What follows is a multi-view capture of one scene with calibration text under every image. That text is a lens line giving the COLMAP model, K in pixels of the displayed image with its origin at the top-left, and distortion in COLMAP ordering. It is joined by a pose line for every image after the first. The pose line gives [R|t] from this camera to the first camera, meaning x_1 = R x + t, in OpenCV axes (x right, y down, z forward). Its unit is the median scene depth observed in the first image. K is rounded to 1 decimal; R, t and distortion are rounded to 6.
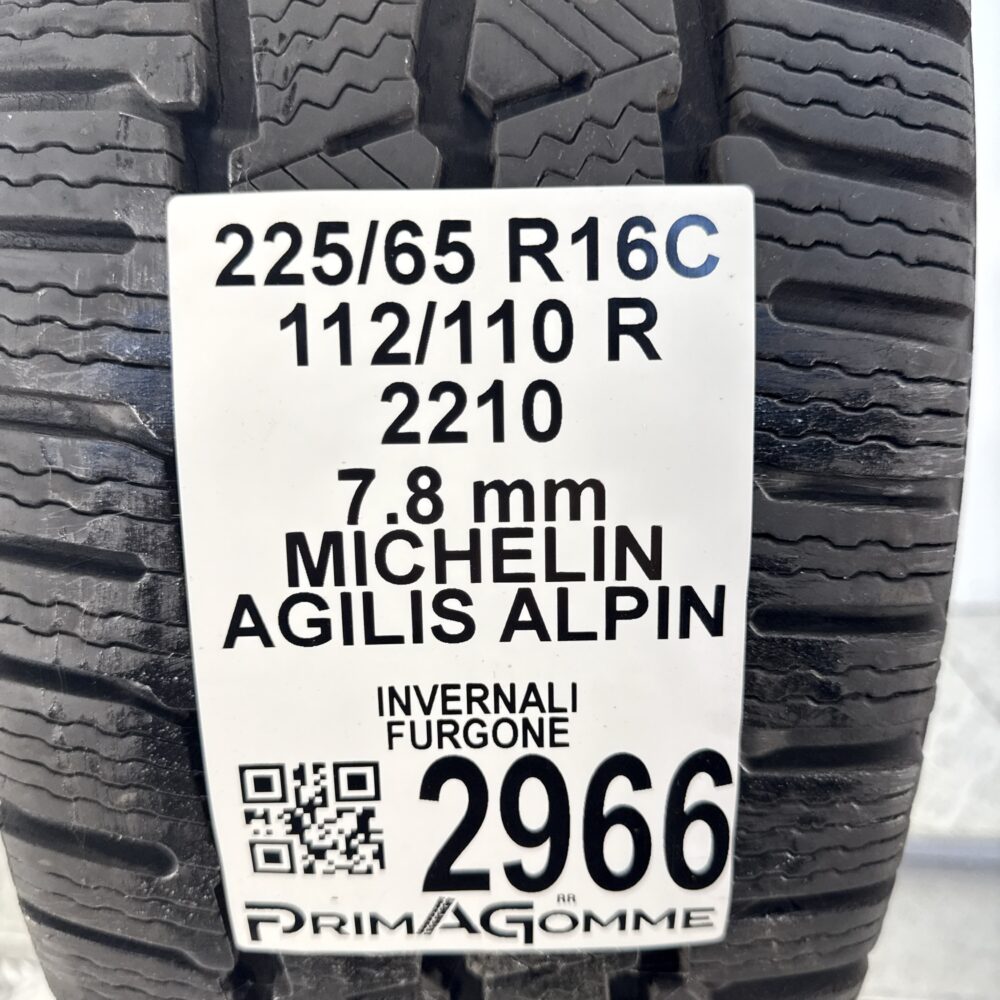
lens RADIAL K [[900.8, 0, 500.0], [0, 900.8, 500.0], [0, 0, 1]] dist [0.125295, -0.316933]
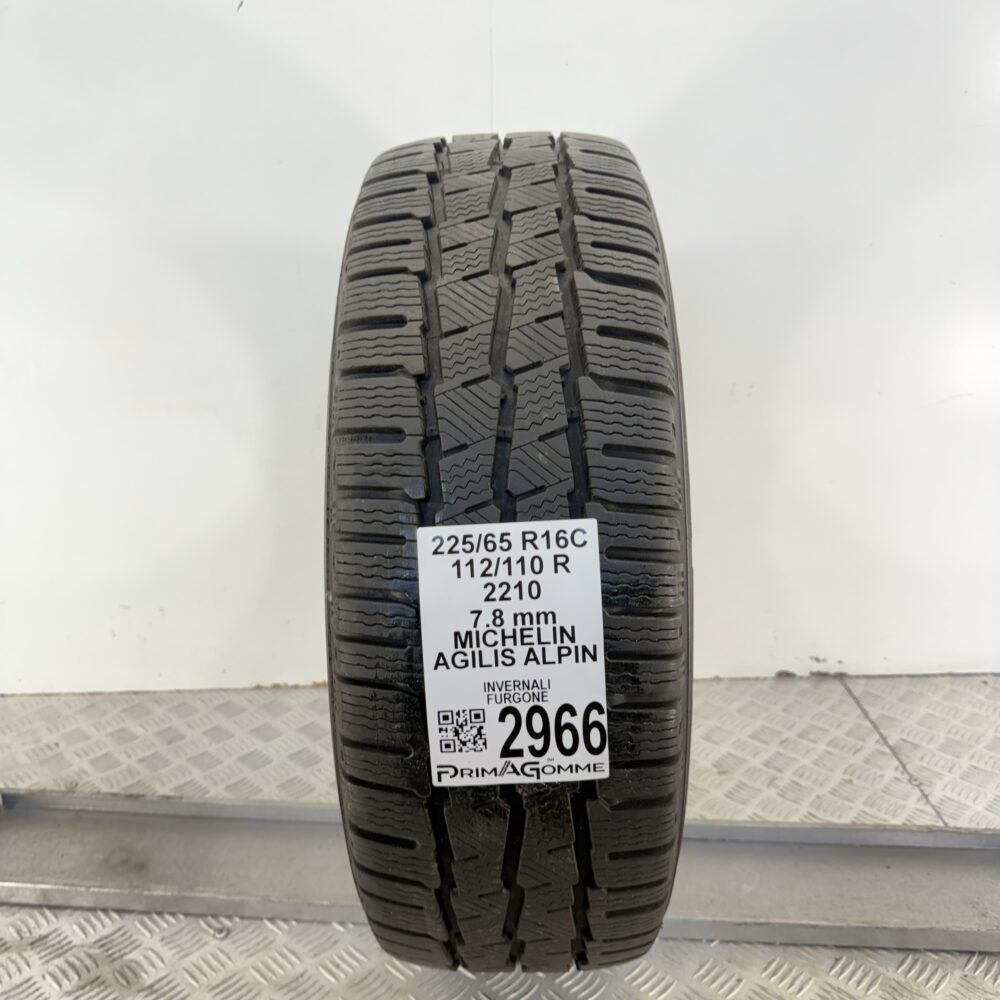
lens RADIAL K [[900.8, 0, 500.0], [0, 900.8, 500.0], [0, 0, 1]] dist [0.125295, -0.316933]
pose [[0.998893, -0.034311, -0.032189, 0.037540], [0.030609, 0.993550, -0.109186, -0.067907], [0.035727, 0.108080, 0.993500, -2.108735]]
